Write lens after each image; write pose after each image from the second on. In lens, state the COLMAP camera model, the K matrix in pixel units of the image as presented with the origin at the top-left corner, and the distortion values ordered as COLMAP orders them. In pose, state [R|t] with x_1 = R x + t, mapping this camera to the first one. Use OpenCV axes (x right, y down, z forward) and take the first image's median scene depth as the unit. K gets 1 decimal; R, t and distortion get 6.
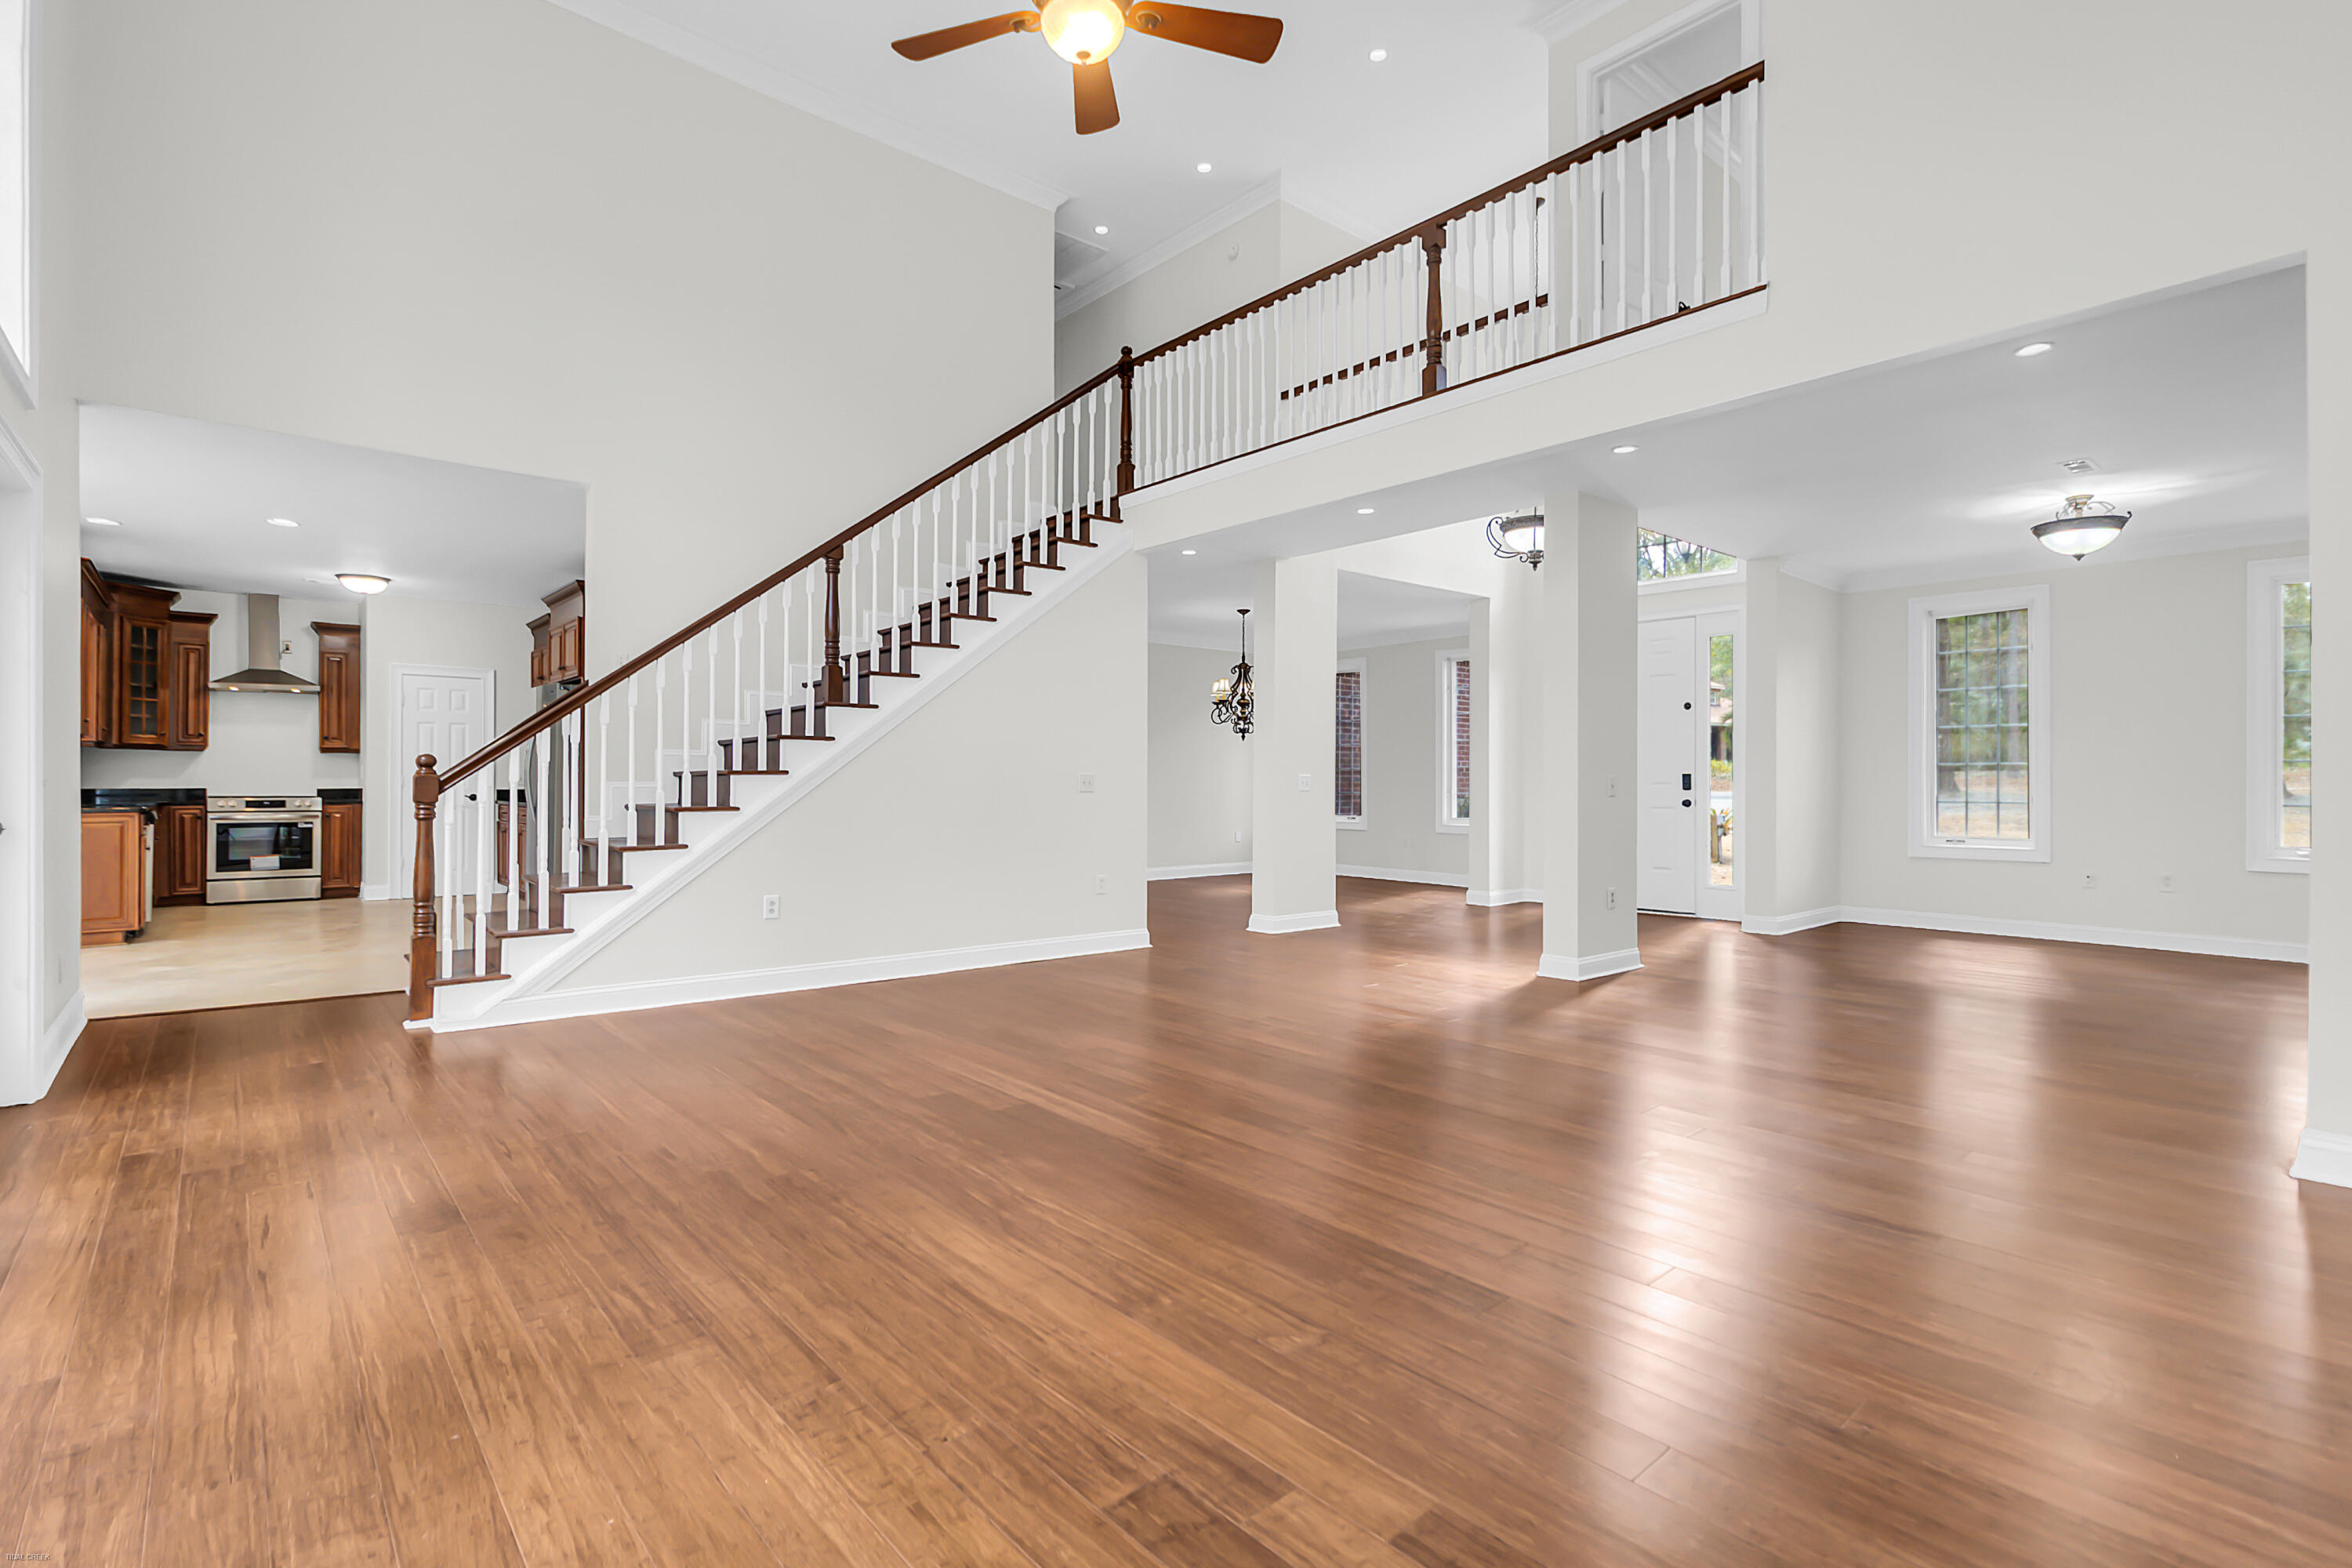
lens RADIAL K [[1094.9, 0, 1171.5], [0, 1094.9, 787.1], [0, 0, 1]] dist [0.000512, 0.000327]
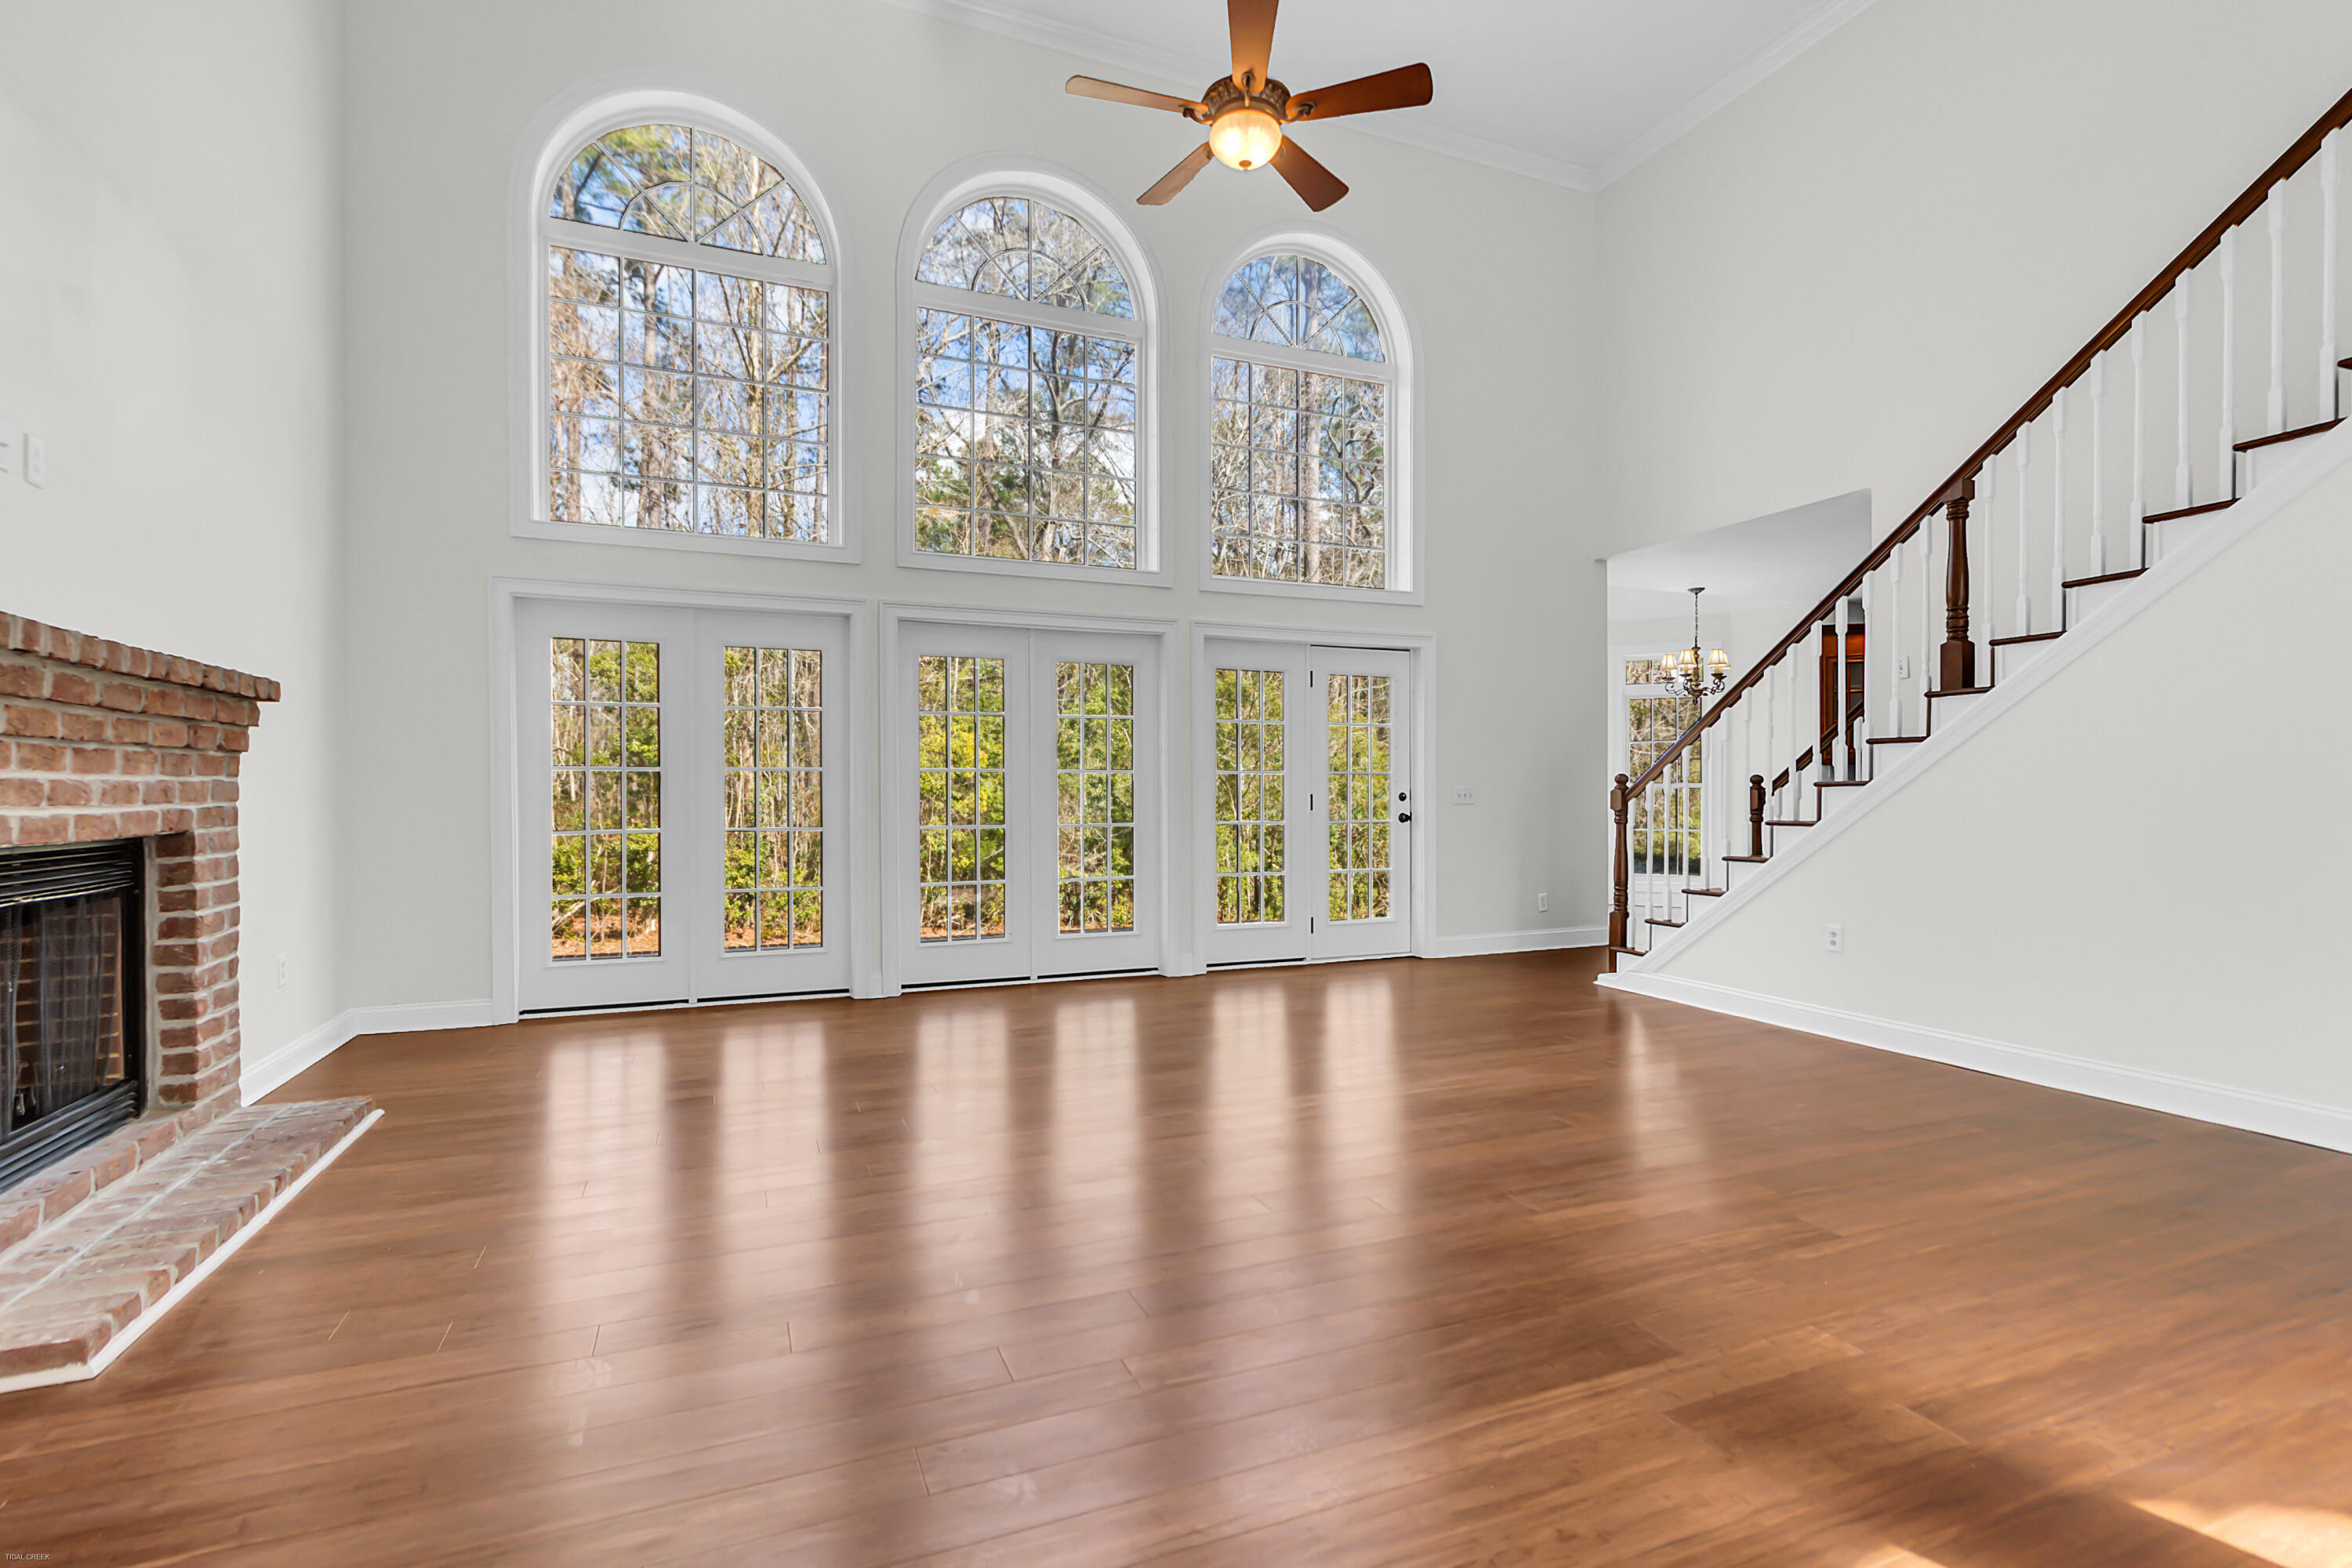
lens RADIAL K [[1094.9, 0, 1183.5], [0, 1094.9, 794.2], [0, 0, 1]] dist [0.000512, 0.000327]
pose [[-0.315411, -0.001660, -0.948954, 0.381654], [-0.006078, 0.999981, 0.000271, -0.000803], [0.948936, 0.005853, -0.315416, 0.479939]]
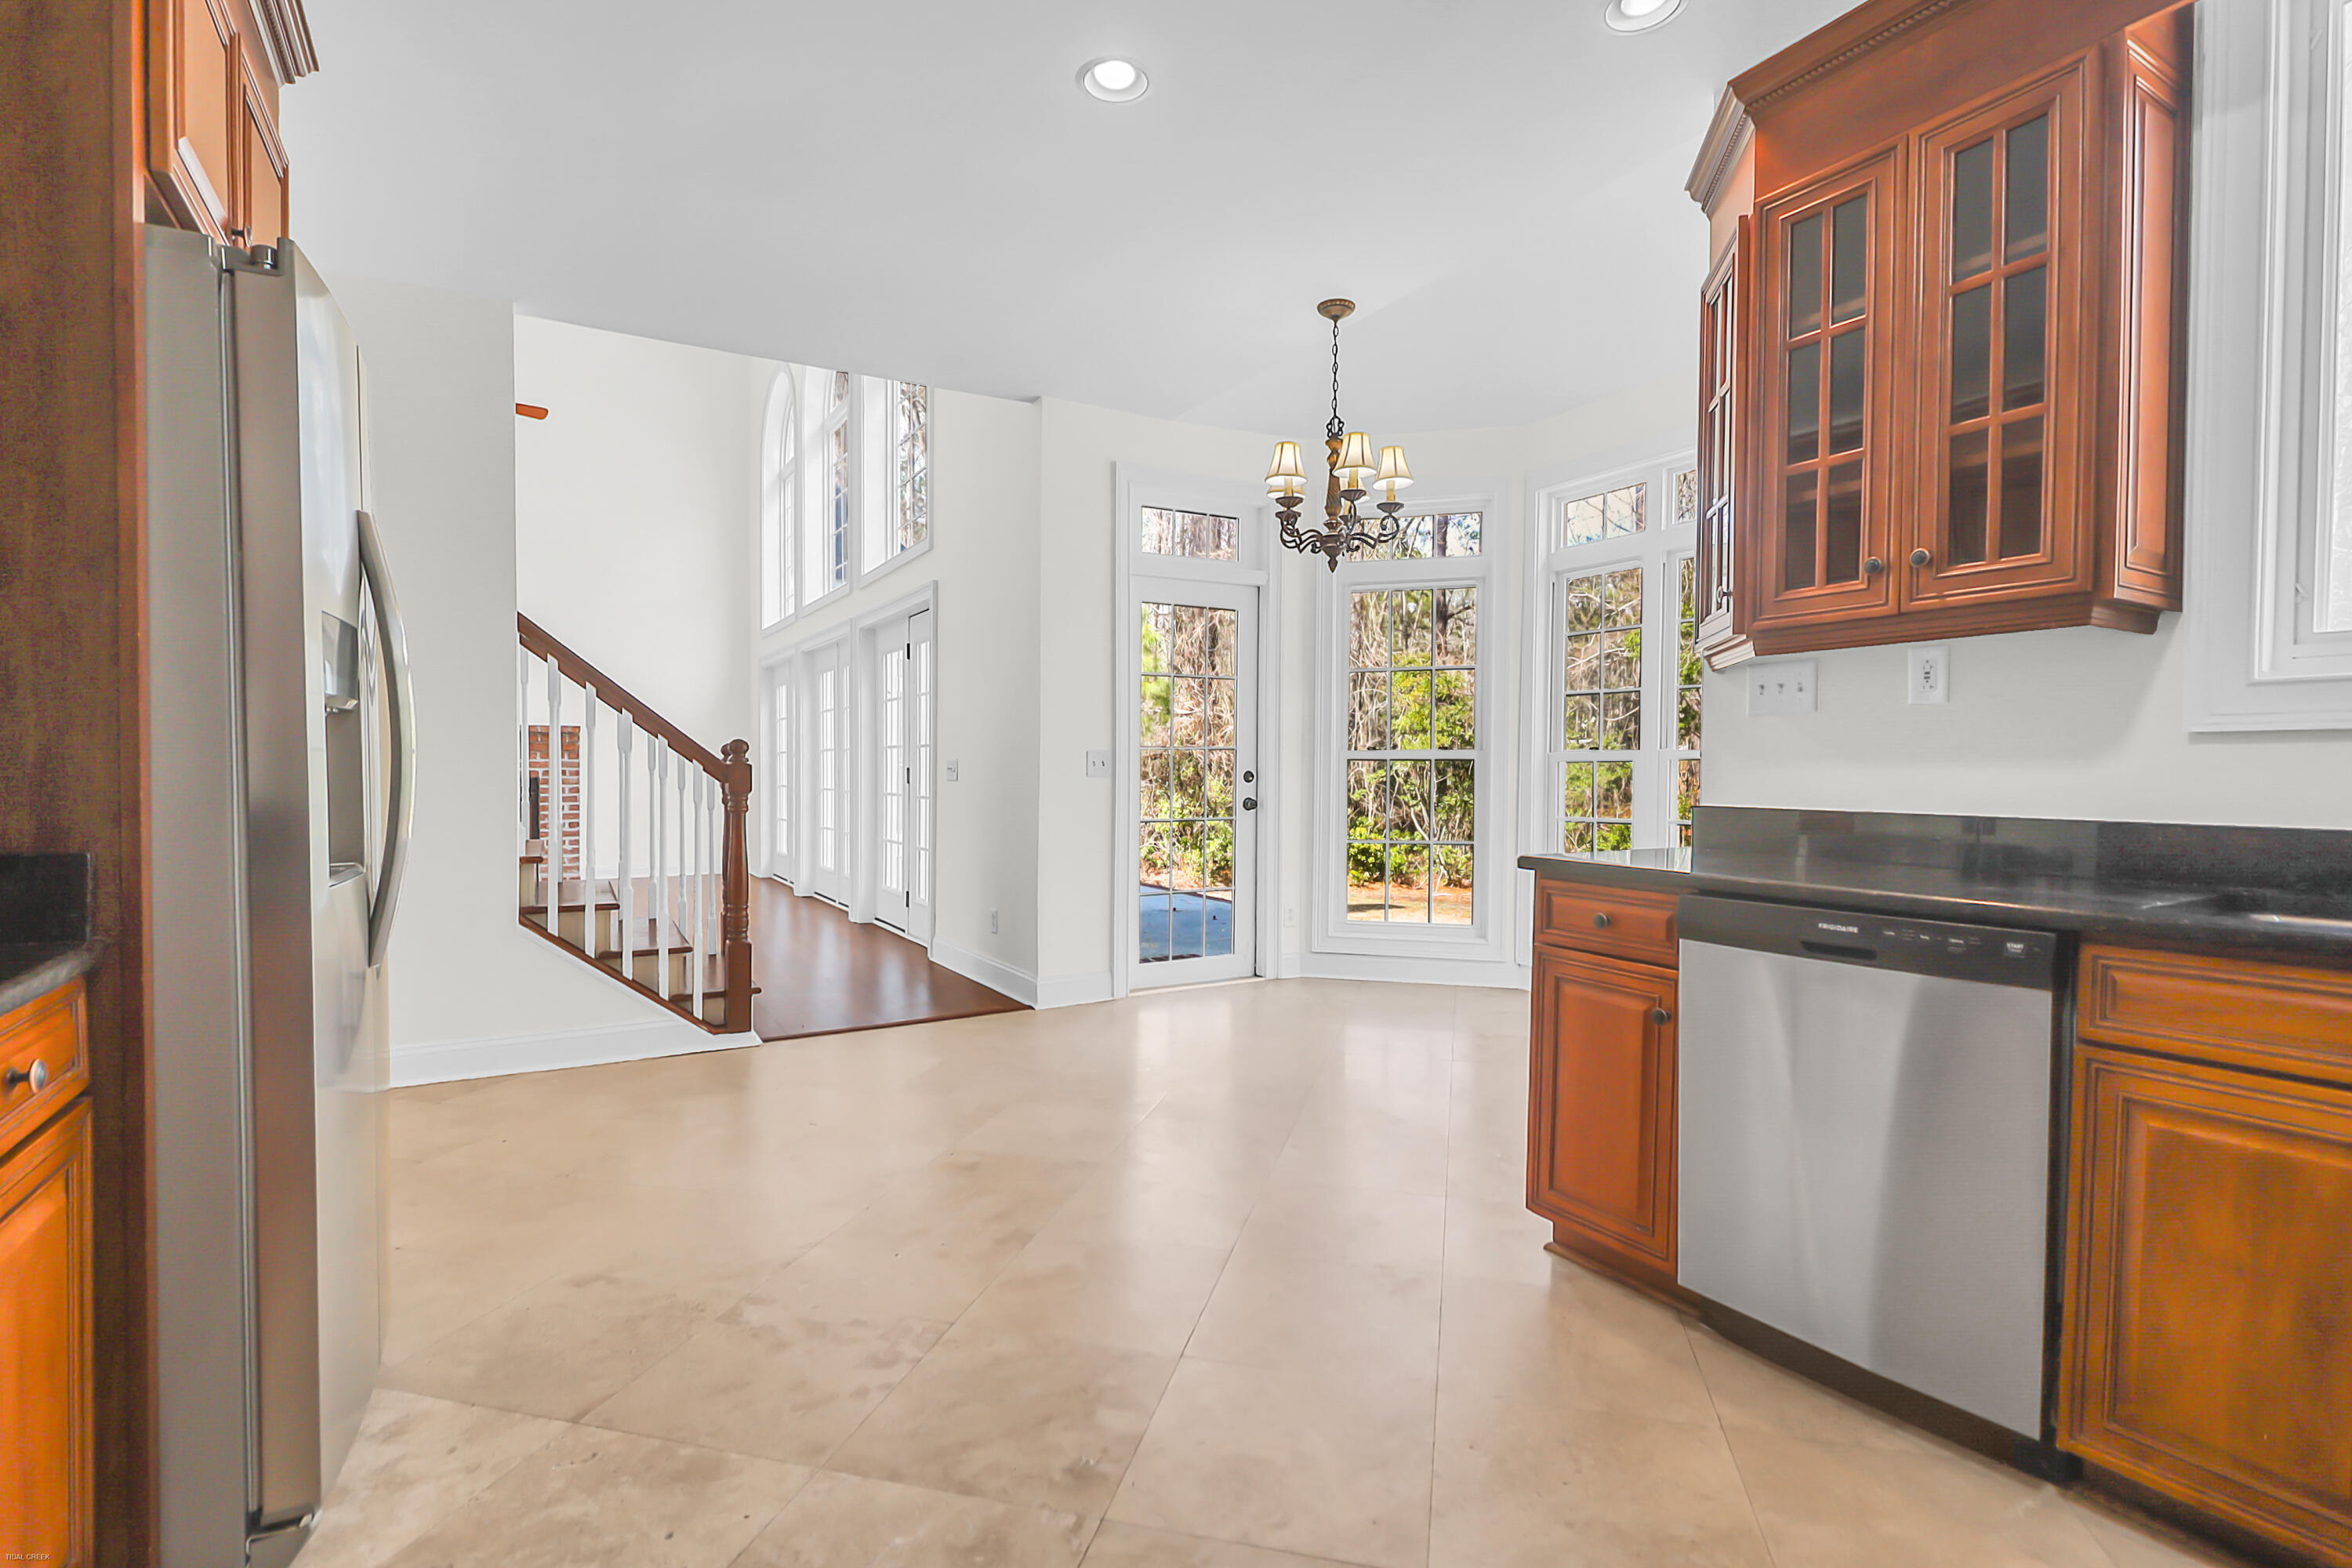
lens RADIAL K [[1094.9, 0, 1168.9], [0, 1094.9, 799.8], [0, 0, 1]] dist [0.000512, 0.000327]
pose [[-0.983058, -0.010876, 0.182972, -0.687859], [-0.004327, 0.999337, 0.036149, -0.007703], [-0.183244, 0.034745, -0.982453, 1.042435]]
